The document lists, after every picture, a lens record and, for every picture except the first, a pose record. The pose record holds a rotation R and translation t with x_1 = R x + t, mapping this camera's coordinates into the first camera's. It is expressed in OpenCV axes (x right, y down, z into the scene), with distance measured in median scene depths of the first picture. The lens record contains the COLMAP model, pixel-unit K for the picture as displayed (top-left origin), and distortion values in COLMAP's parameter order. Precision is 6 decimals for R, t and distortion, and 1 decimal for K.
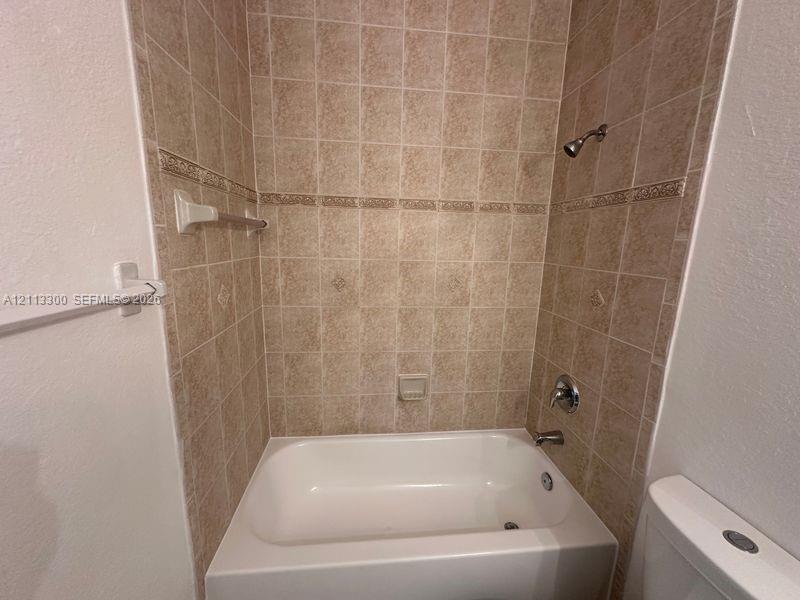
lens RADIAL K [[319.3, 0, 400.0], [0, 319.3, 300.0], [0, 0, 1]] dist [-0.002476, 0.000297]
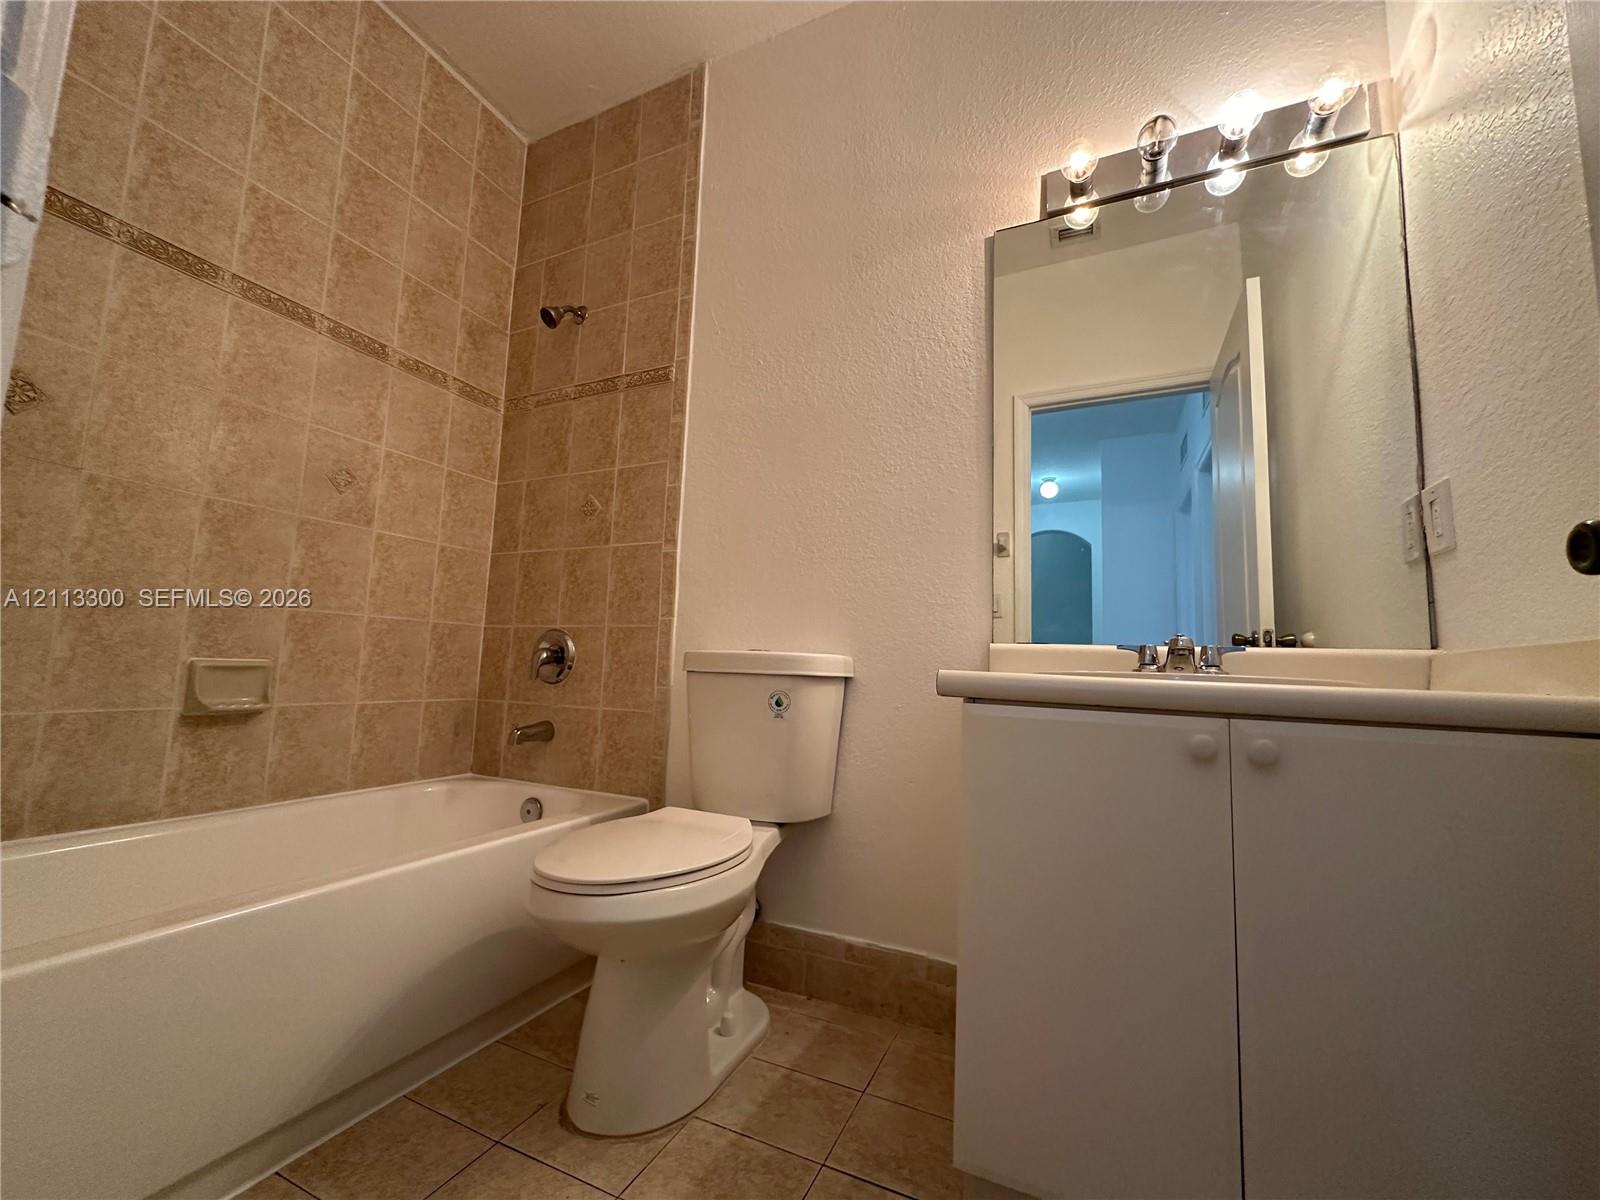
lens RADIAL K [[638.5, 0, 800.0], [0, 638.5, 600.0], [0, 0, 1]] dist [-0.002476, 0.000297]
pose [[0.504074, 0.084368, 0.859530, -0.365138], [0.138540, 0.974431, -0.176894, 0.471104], [-0.852477, 0.208246, 0.479497, -0.103367]]
